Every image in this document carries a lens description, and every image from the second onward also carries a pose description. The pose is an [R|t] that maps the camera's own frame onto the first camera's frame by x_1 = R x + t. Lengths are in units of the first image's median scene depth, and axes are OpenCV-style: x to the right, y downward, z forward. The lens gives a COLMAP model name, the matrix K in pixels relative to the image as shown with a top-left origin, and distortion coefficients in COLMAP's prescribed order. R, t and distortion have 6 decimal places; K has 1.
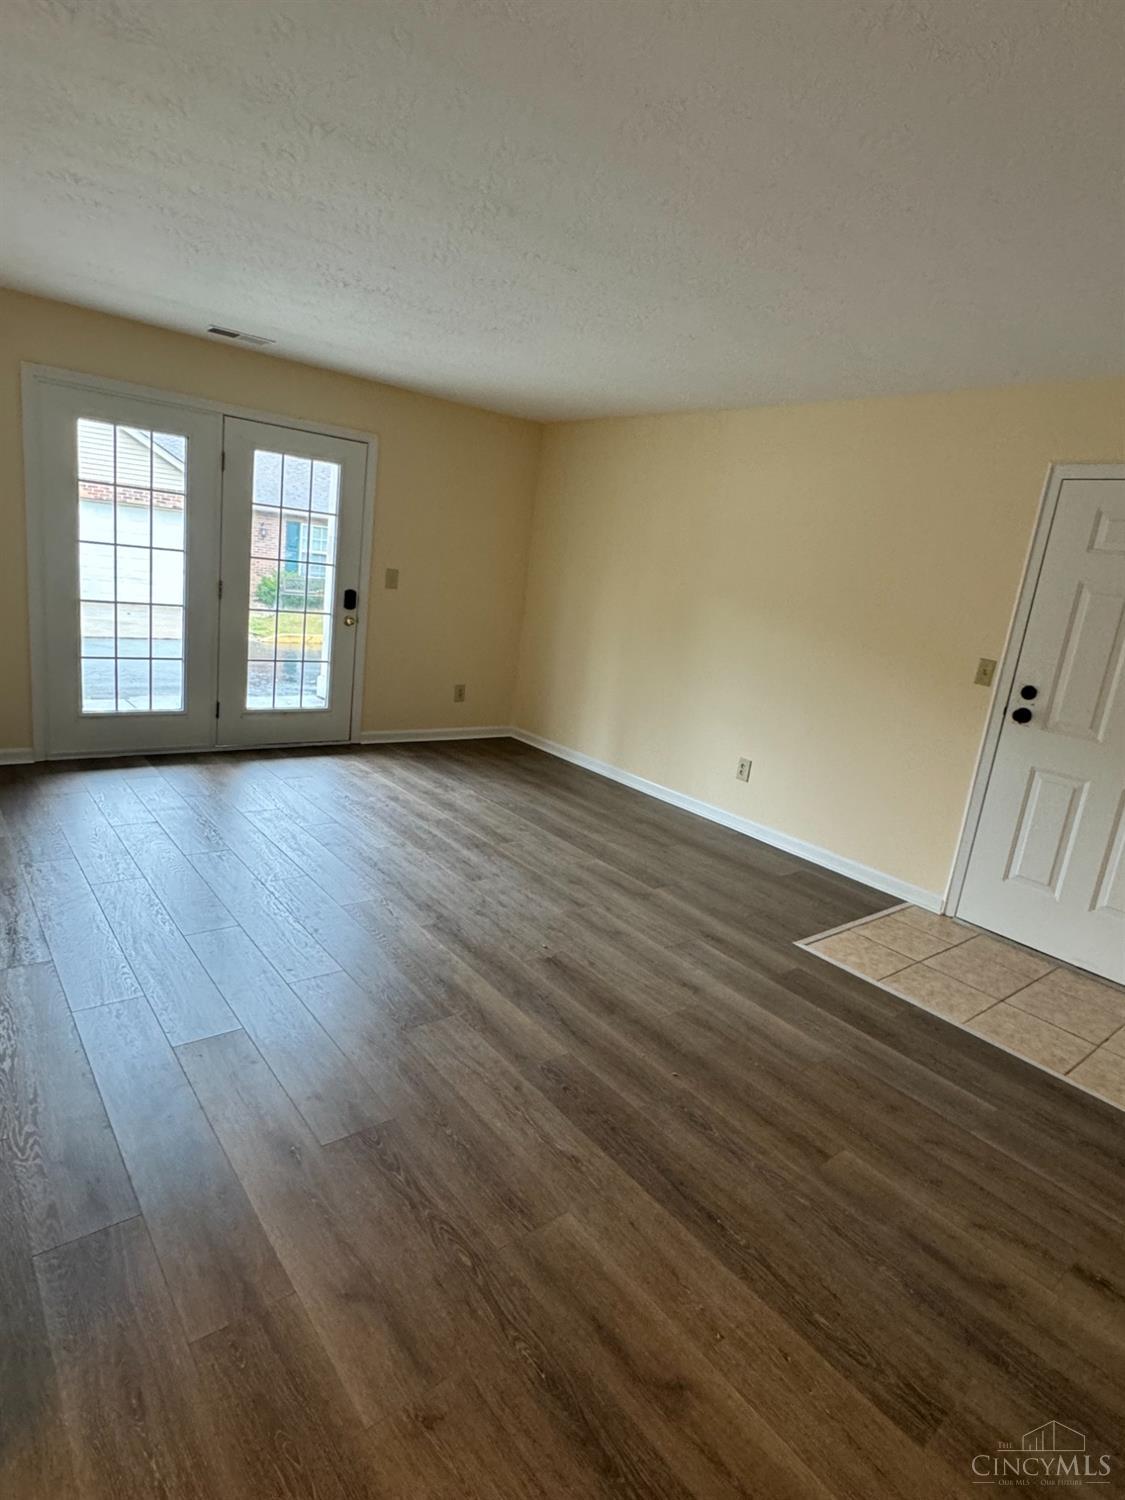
lens RADIAL K [[807.2, 0, 562.5], [0, 807.2, 750.0], [0, 0, 1]] dist [0.000933, -0.000387]
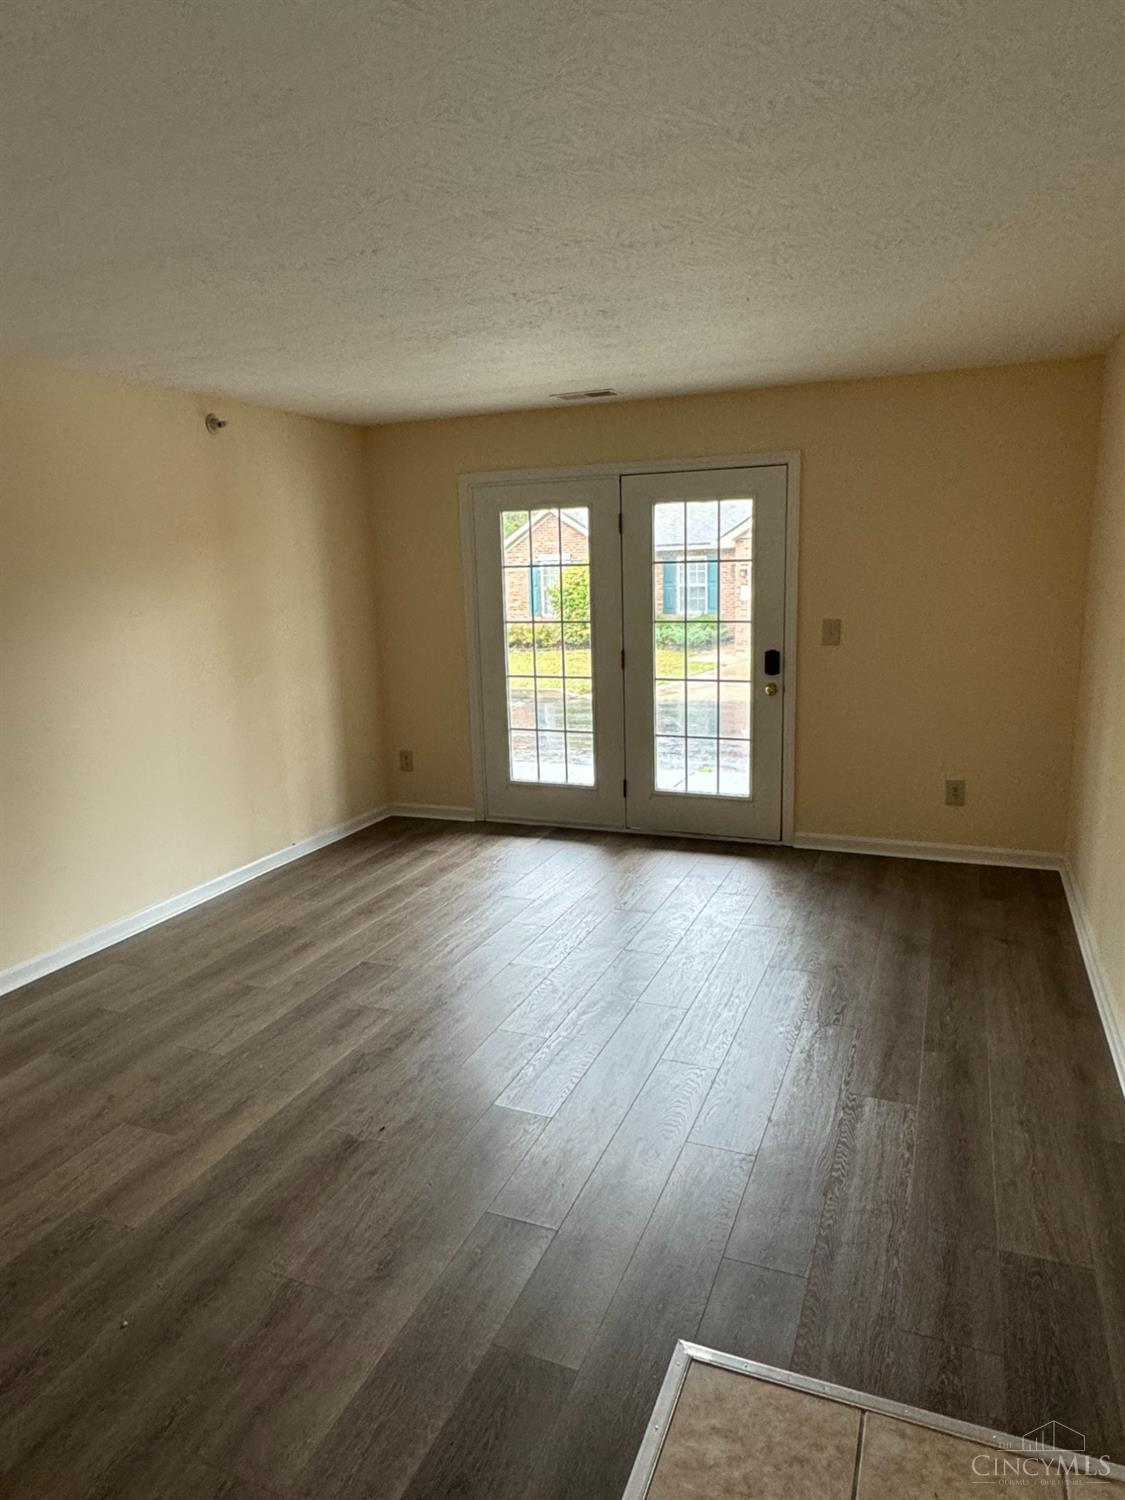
lens RADIAL K [[953.4, 0, 562.5], [0, 953.4, 750.0], [0, 0, 1]] dist [-0.006037, -0.002518]
pose [[0.474225, 0.040516, -0.879471, 0.512614], [-0.117391, 0.992931, -0.017556, -0.067655], [0.872542, 0.111568, 0.475629, 0.430611]]
